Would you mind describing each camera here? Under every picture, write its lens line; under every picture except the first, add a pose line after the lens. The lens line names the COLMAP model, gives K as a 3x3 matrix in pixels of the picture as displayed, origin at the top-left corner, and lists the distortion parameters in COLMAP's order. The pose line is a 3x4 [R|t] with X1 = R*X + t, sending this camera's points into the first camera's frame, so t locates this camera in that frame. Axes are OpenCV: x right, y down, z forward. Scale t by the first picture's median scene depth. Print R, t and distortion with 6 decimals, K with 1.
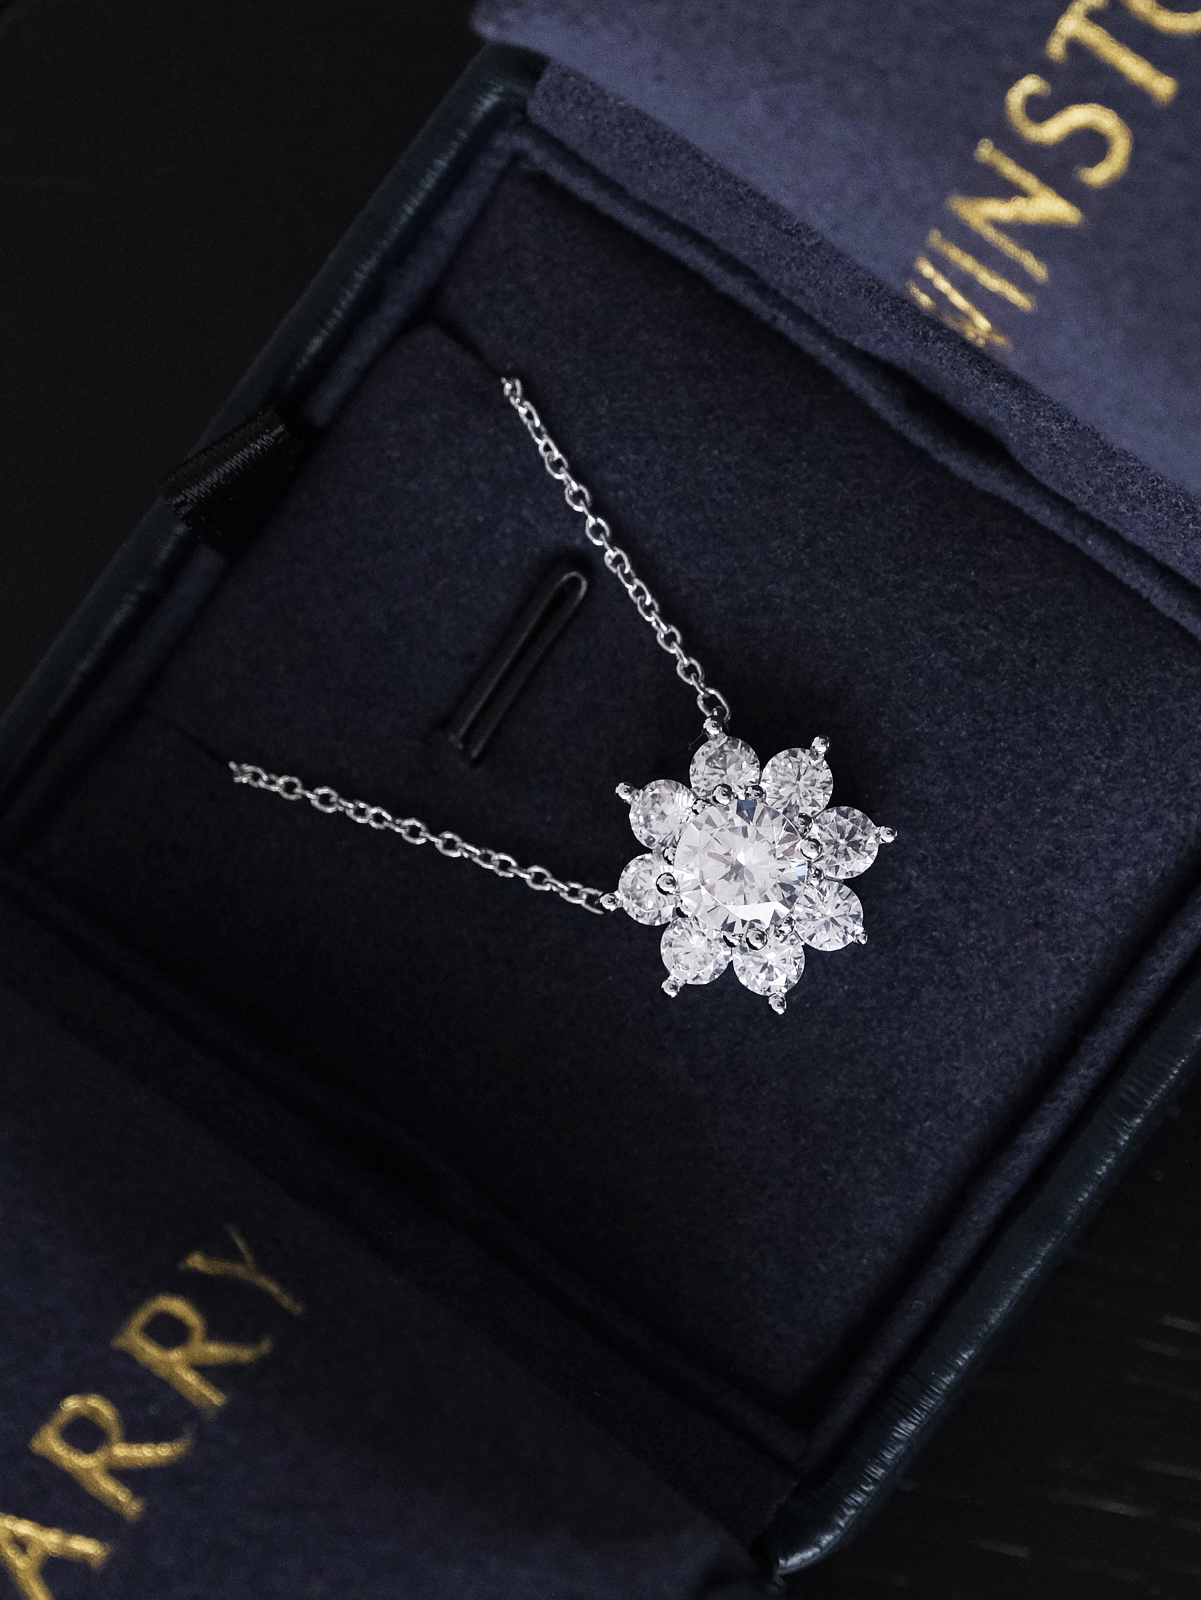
lens RADIAL K [[8171.4, 0, 599.4], [0, 8171.4, 796.1], [0, 0, 1]] dist [-0.554196, 0.000000]
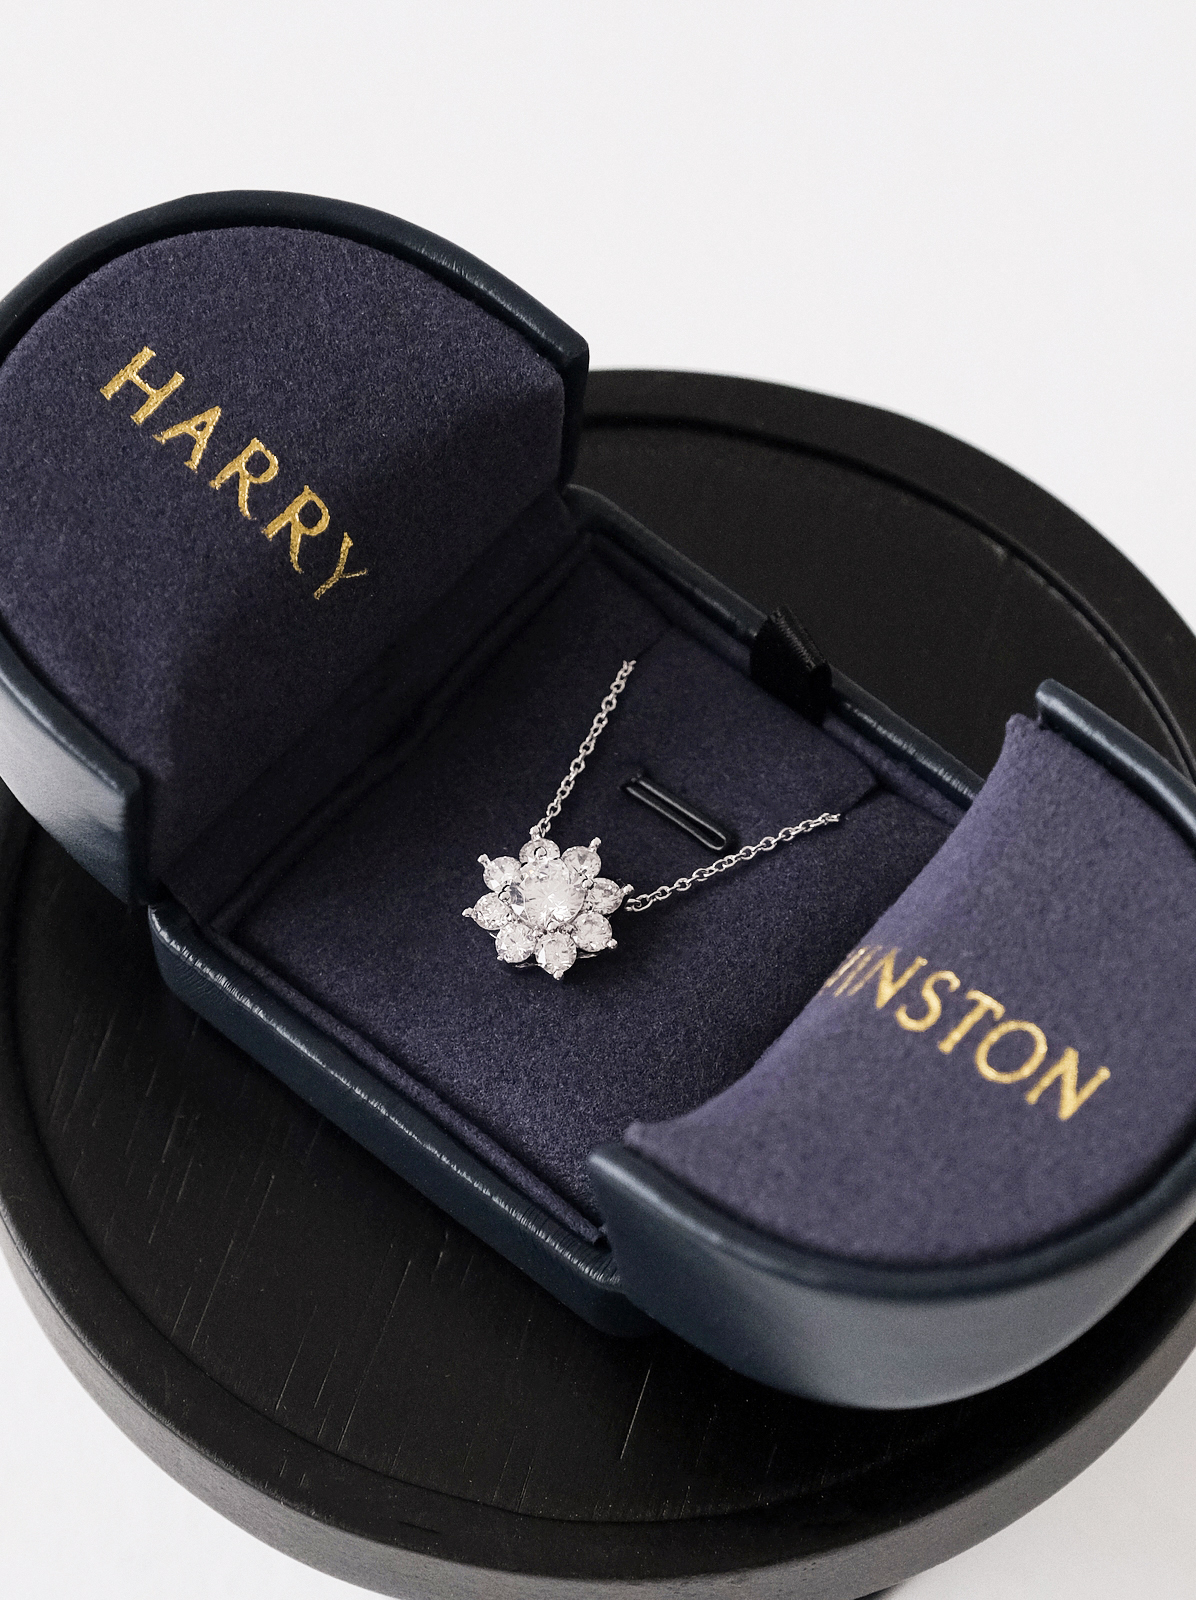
lens RADIAL K [[8171.4, 0, 596.2], [0, 8171.4, 800.6], [0, 0, 1]] dist [-0.554196, 0.000000]
pose [[-0.083609, 0.934316, -0.346502, 0.602439], [-0.994735, -0.057576, 0.084774, -0.148806], [0.059255, 0.351765, 0.934211, -0.648572]]
